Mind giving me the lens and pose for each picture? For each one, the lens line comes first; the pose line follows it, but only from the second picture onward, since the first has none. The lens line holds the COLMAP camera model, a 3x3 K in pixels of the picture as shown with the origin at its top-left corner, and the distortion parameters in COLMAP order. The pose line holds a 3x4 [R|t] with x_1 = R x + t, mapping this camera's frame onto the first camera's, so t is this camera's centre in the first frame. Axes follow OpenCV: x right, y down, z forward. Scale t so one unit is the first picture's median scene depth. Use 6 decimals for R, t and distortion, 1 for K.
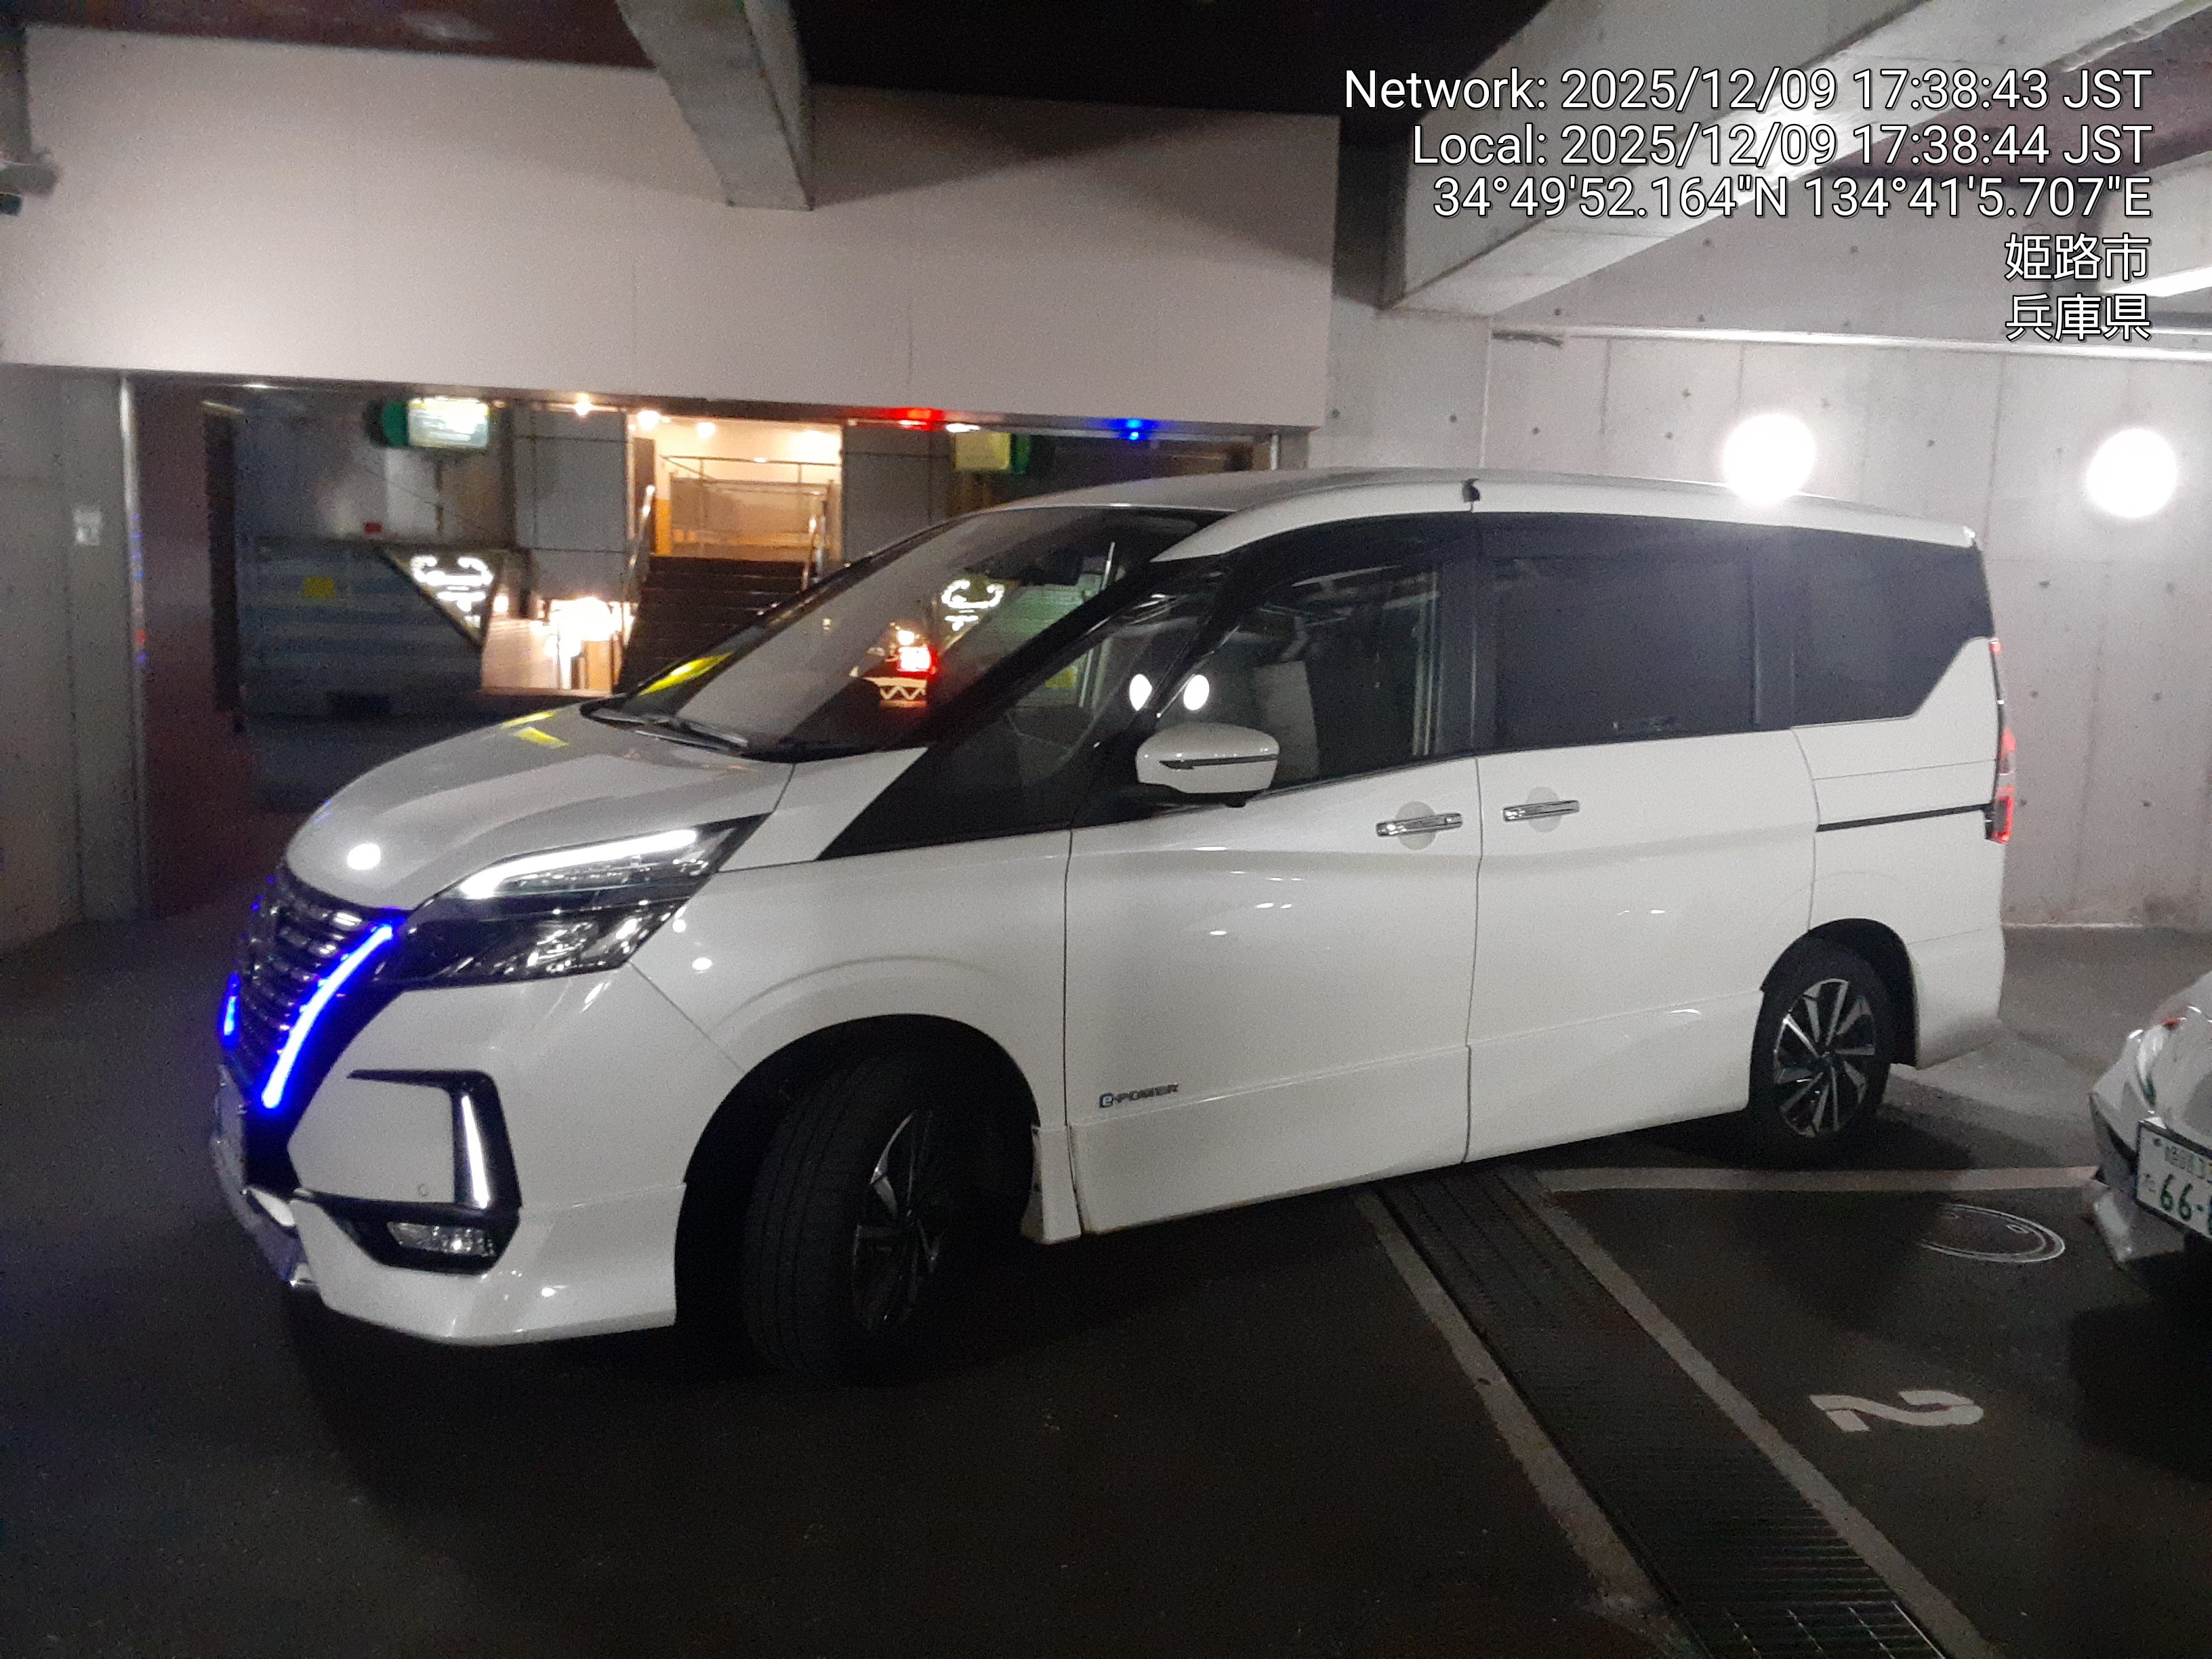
lens RADIAL K [[1768.2, 0, 1115.9], [0, 1768.2, 818.5], [0, 0, 1]] dist [0.133946, -0.202510]
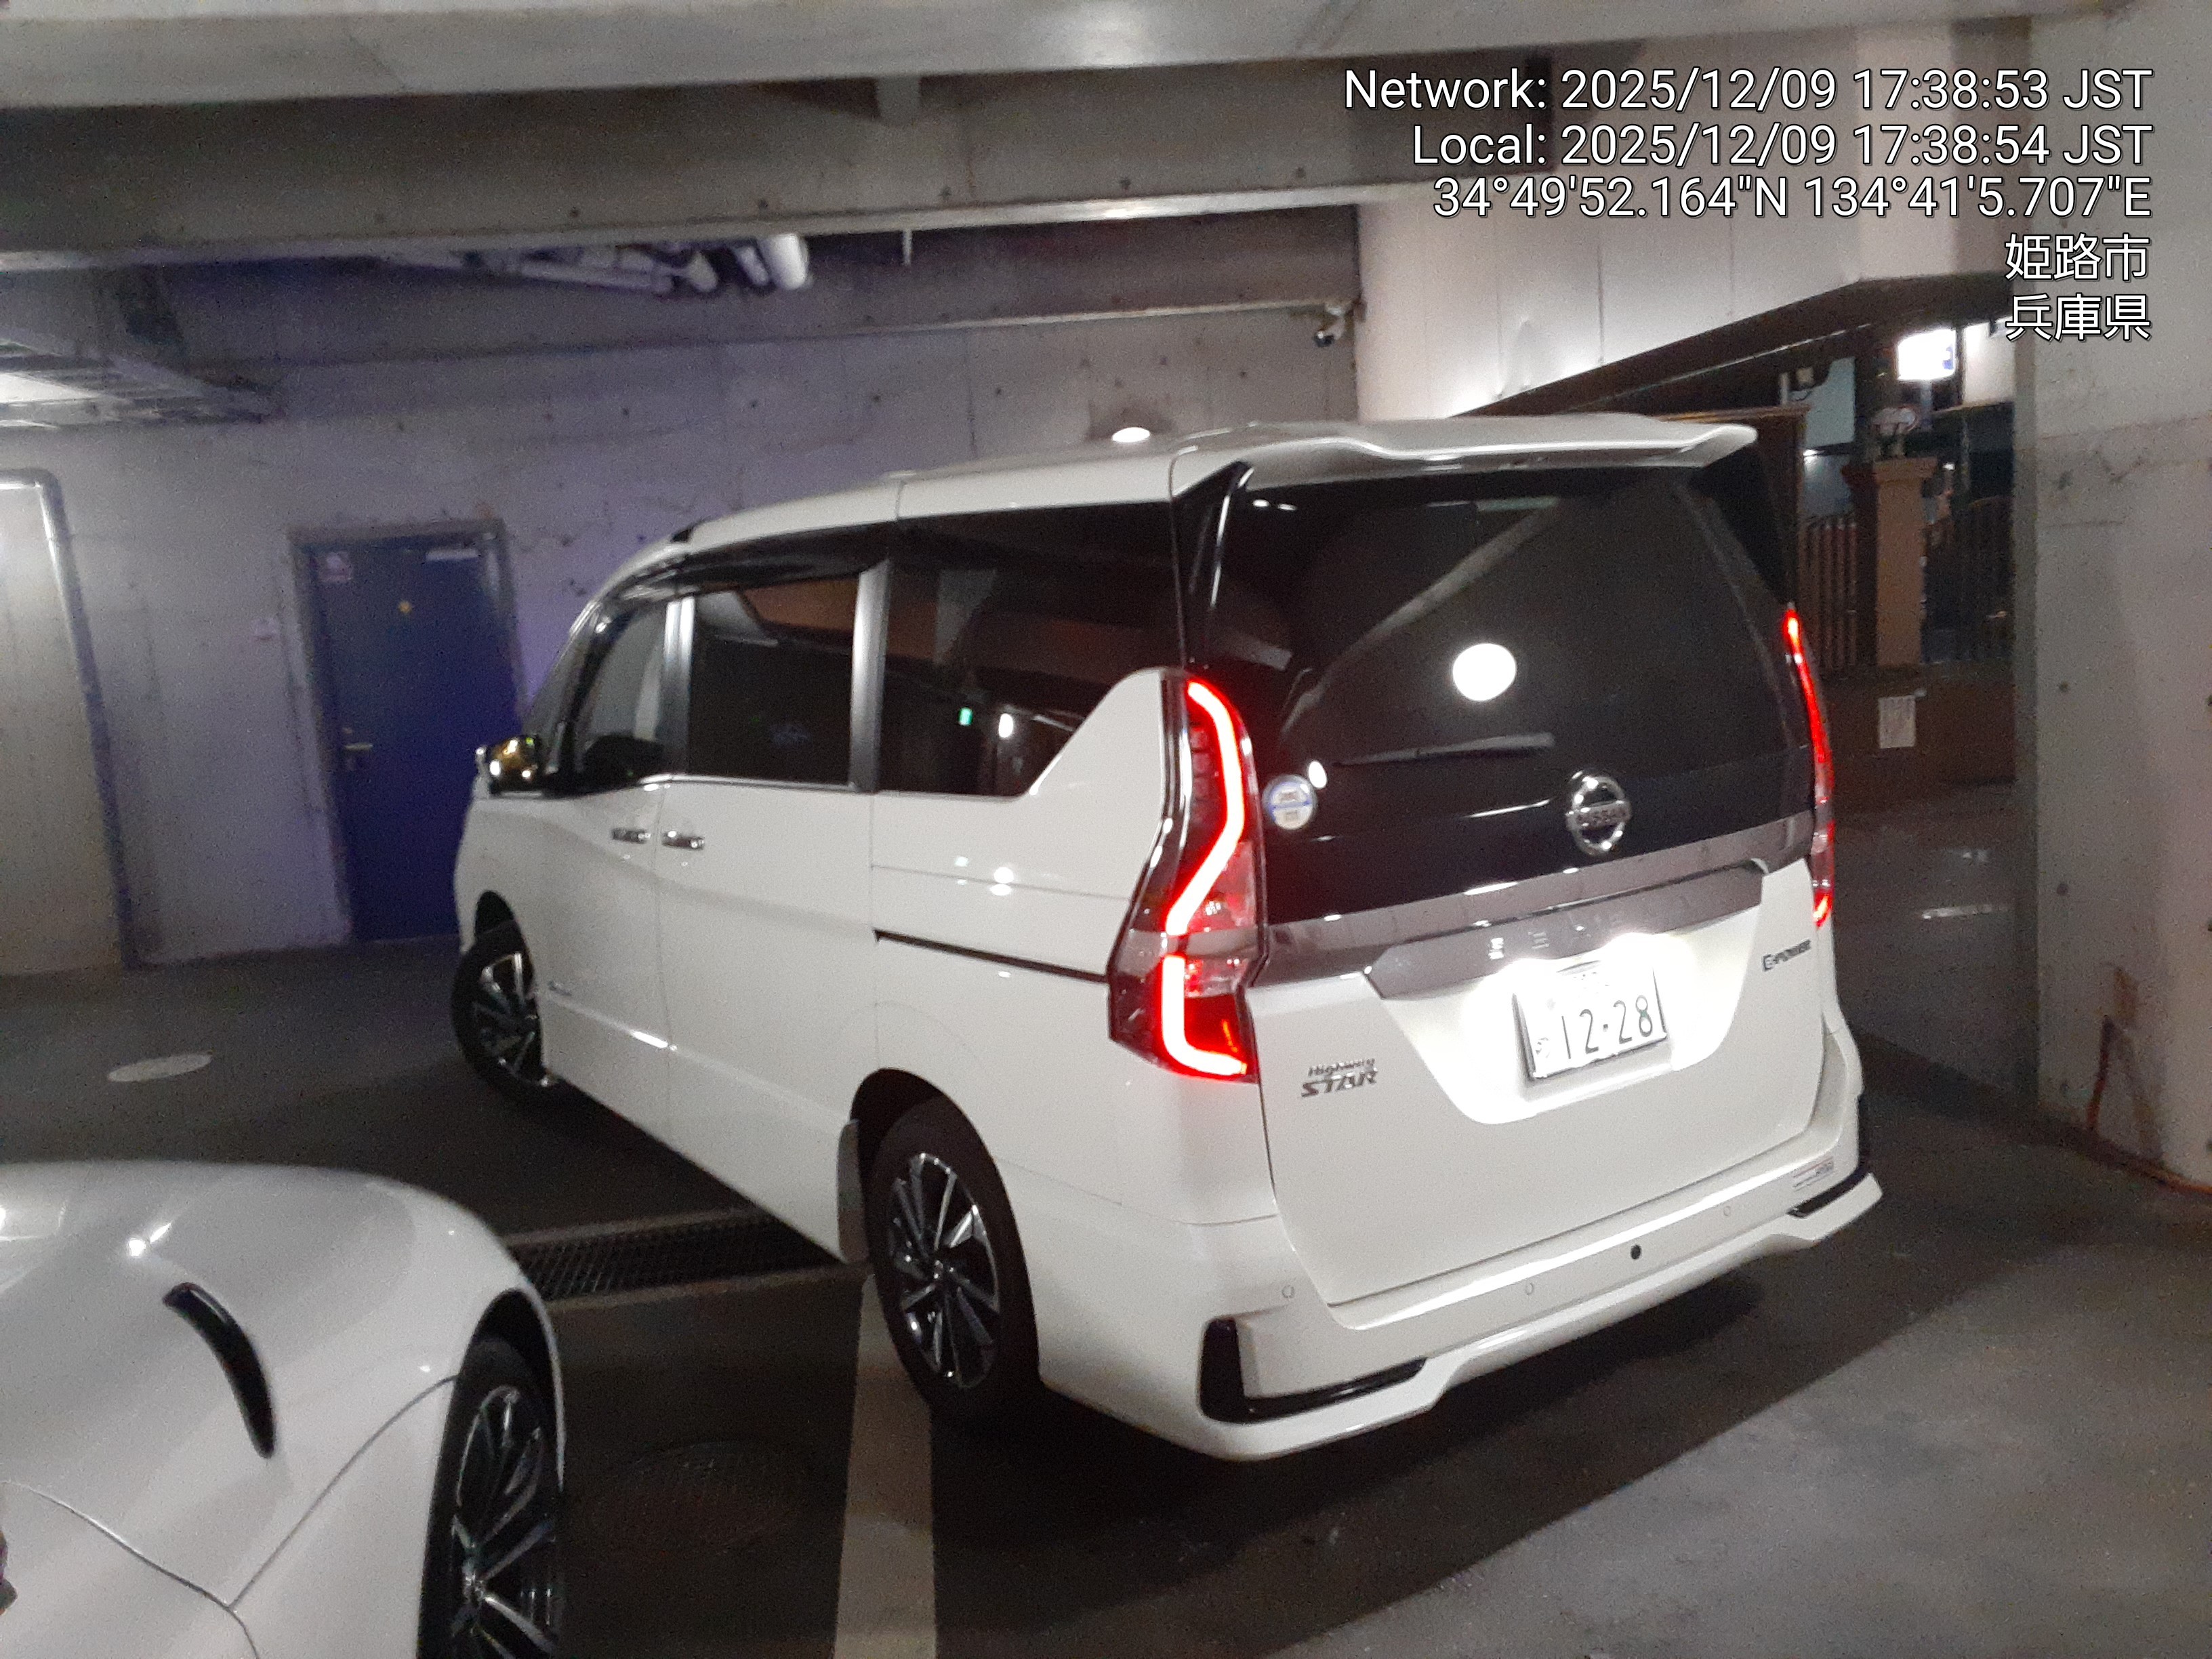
lens RADIAL K [[1755.6, 0, 1167.8], [0, 1755.6, 820.8], [0, 0, 1]] dist [0.142480, -0.210965]
pose [[-0.013051, 0.113186, -0.993488, 1.468853], [-0.051830, 0.992161, 0.113715, -0.169781], [0.998571, 0.052977, -0.007083, 1.484996]]
